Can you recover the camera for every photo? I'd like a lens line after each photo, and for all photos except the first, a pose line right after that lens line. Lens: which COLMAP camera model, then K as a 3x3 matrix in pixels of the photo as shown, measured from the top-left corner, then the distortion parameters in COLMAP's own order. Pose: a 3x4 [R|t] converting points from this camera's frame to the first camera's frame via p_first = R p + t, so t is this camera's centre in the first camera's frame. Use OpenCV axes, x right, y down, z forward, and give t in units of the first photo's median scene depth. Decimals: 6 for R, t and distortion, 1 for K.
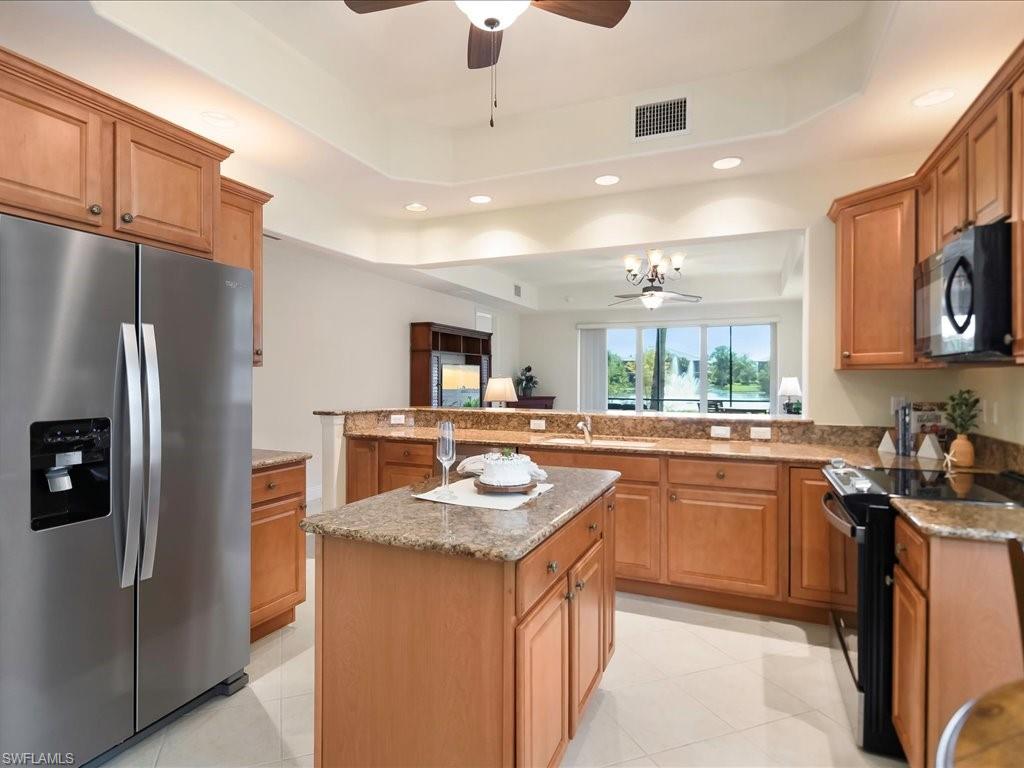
lens RADIAL K [[580.1, 0, 477.6], [0, 580.1, 382.8], [0, 0, 1]] dist [0.000730, -0.001376]
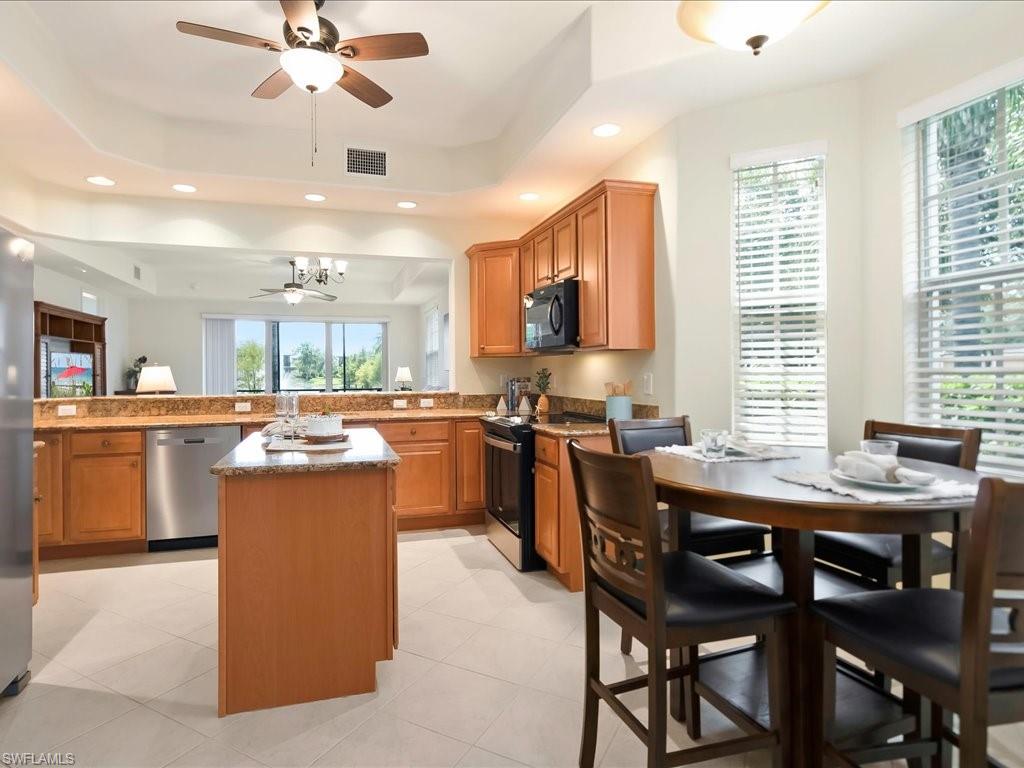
lens RADIAL K [[586.6, 0, 509.4], [0, 586.6, 372.0], [0, 0, 1]] dist [0.002335, 0.000223]
pose [[0.731644, -0.007394, 0.681647, -0.353896], [0.014571, 0.999882, -0.004794, 0.024818], [-0.681531, 0.013440, 0.731666, -0.174897]]
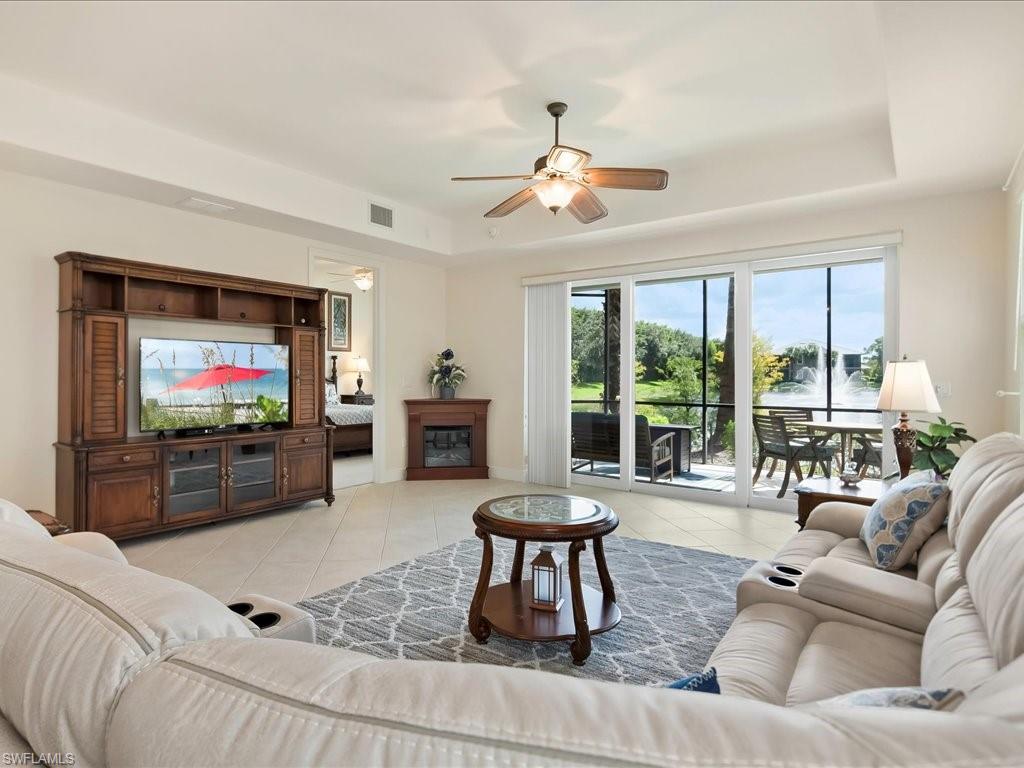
lens RADIAL K [[541.4, 0, 507.5], [0, 541.4, 370.6], [0, 0, 1]] dist [0.002289, 0.000164]
pose [[0.973728, -0.001568, -0.227710, 0.834535], [-0.002463, 0.999845, -0.017415, 0.009055], [0.227702, 0.017519, 0.973573, 1.366110]]
